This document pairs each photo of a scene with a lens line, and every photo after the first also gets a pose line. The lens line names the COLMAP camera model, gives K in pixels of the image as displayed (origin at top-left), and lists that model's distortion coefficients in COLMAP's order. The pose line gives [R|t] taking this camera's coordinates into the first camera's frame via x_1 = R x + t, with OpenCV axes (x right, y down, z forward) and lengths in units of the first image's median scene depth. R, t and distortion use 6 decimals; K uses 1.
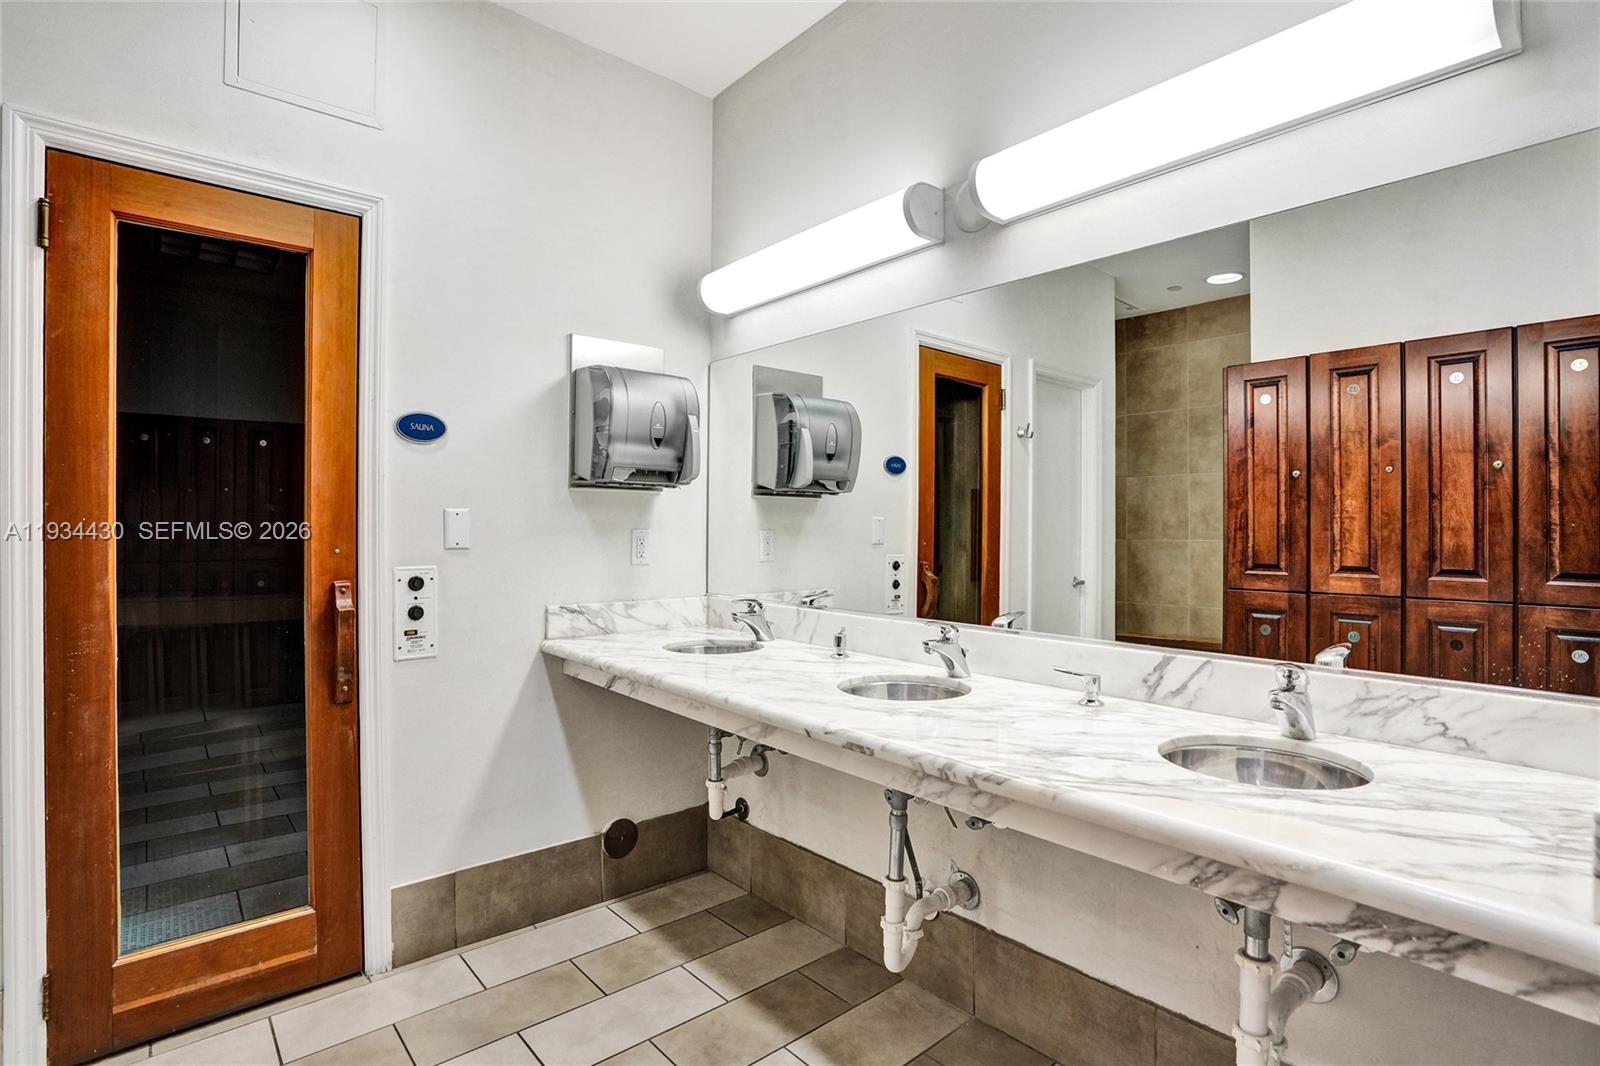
lens RADIAL K [[775.9, 0, 805.0], [0, 775.9, 523.6], [0, 0, 1]] dist [-0.001443, 0.000253]
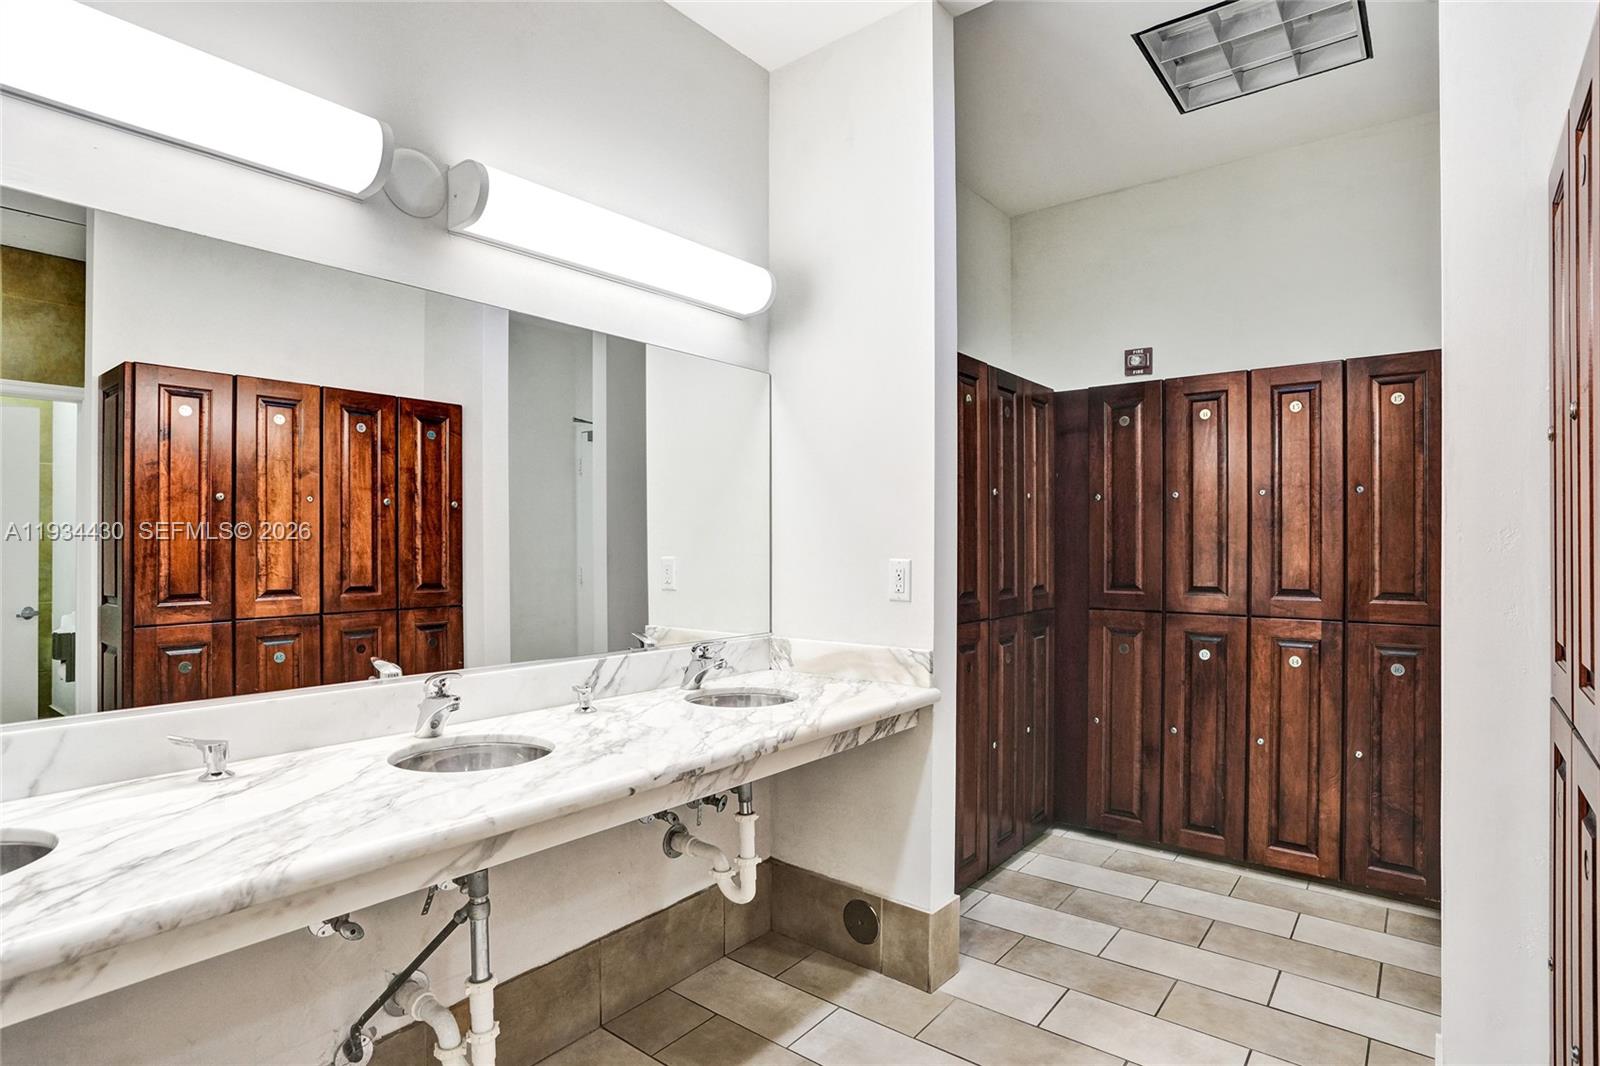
lens RADIAL K [[837.3, 0, 804.7], [0, 837.3, 540.4], [0, 0, 1]] dist [-0.022360, -0.000347]
pose [[-0.166247, -0.000943, 0.986084, -0.506873], [-0.003293, 0.999994, 0.000401, -0.013960], [-0.986079, -0.003181, -0.166249, 0.486620]]
